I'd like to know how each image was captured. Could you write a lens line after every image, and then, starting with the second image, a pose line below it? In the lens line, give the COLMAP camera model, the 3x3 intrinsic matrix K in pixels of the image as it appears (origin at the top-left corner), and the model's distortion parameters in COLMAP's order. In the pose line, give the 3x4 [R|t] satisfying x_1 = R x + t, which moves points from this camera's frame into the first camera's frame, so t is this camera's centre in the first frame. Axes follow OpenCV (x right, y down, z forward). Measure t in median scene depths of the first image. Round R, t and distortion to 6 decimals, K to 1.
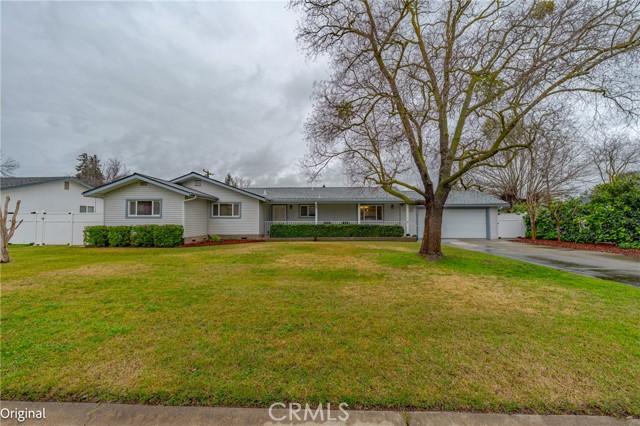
lens RADIAL K [[254.9, 0, 316.9], [0, 254.9, 210.9], [0, 0, 1]] dist [0.001580, 0.000010]
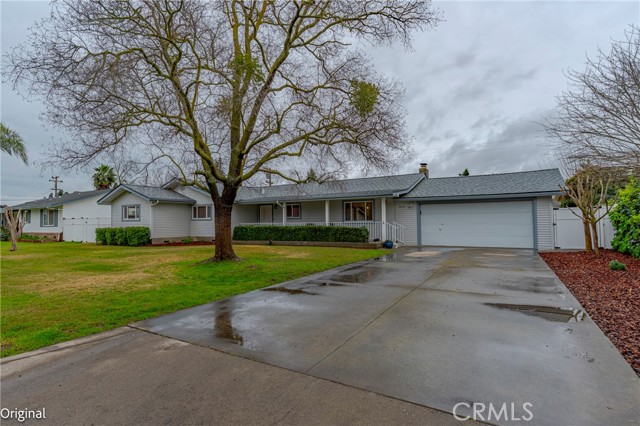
lens RADIAL K [[345.9, 0, 320.9], [0, 345.9, 215.1], [0, 0, 1]] dist [0.002878, 0.000164]
pose [[0.873552, -0.018466, -0.486381, 0.746667], [0.026763, 0.999591, 0.010115, 0.006789], [0.485995, -0.021853, 0.873688, 0.038414]]
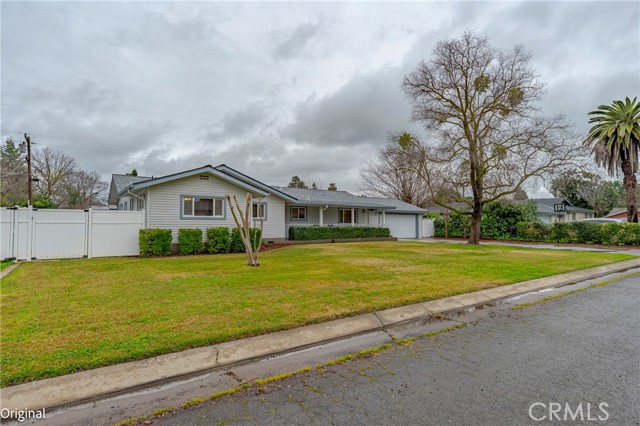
lens RADIAL K [[345.9, 0, 320.1], [0, 345.9, 215.2], [0, 0, 1]] dist [0.002878, 0.000164]
pose [[0.788465, 0.019705, 0.614764, -0.948609], [-0.029297, 0.999555, 0.005536, -0.001956], [-0.614381, -0.022375, 0.788692, -0.096822]]
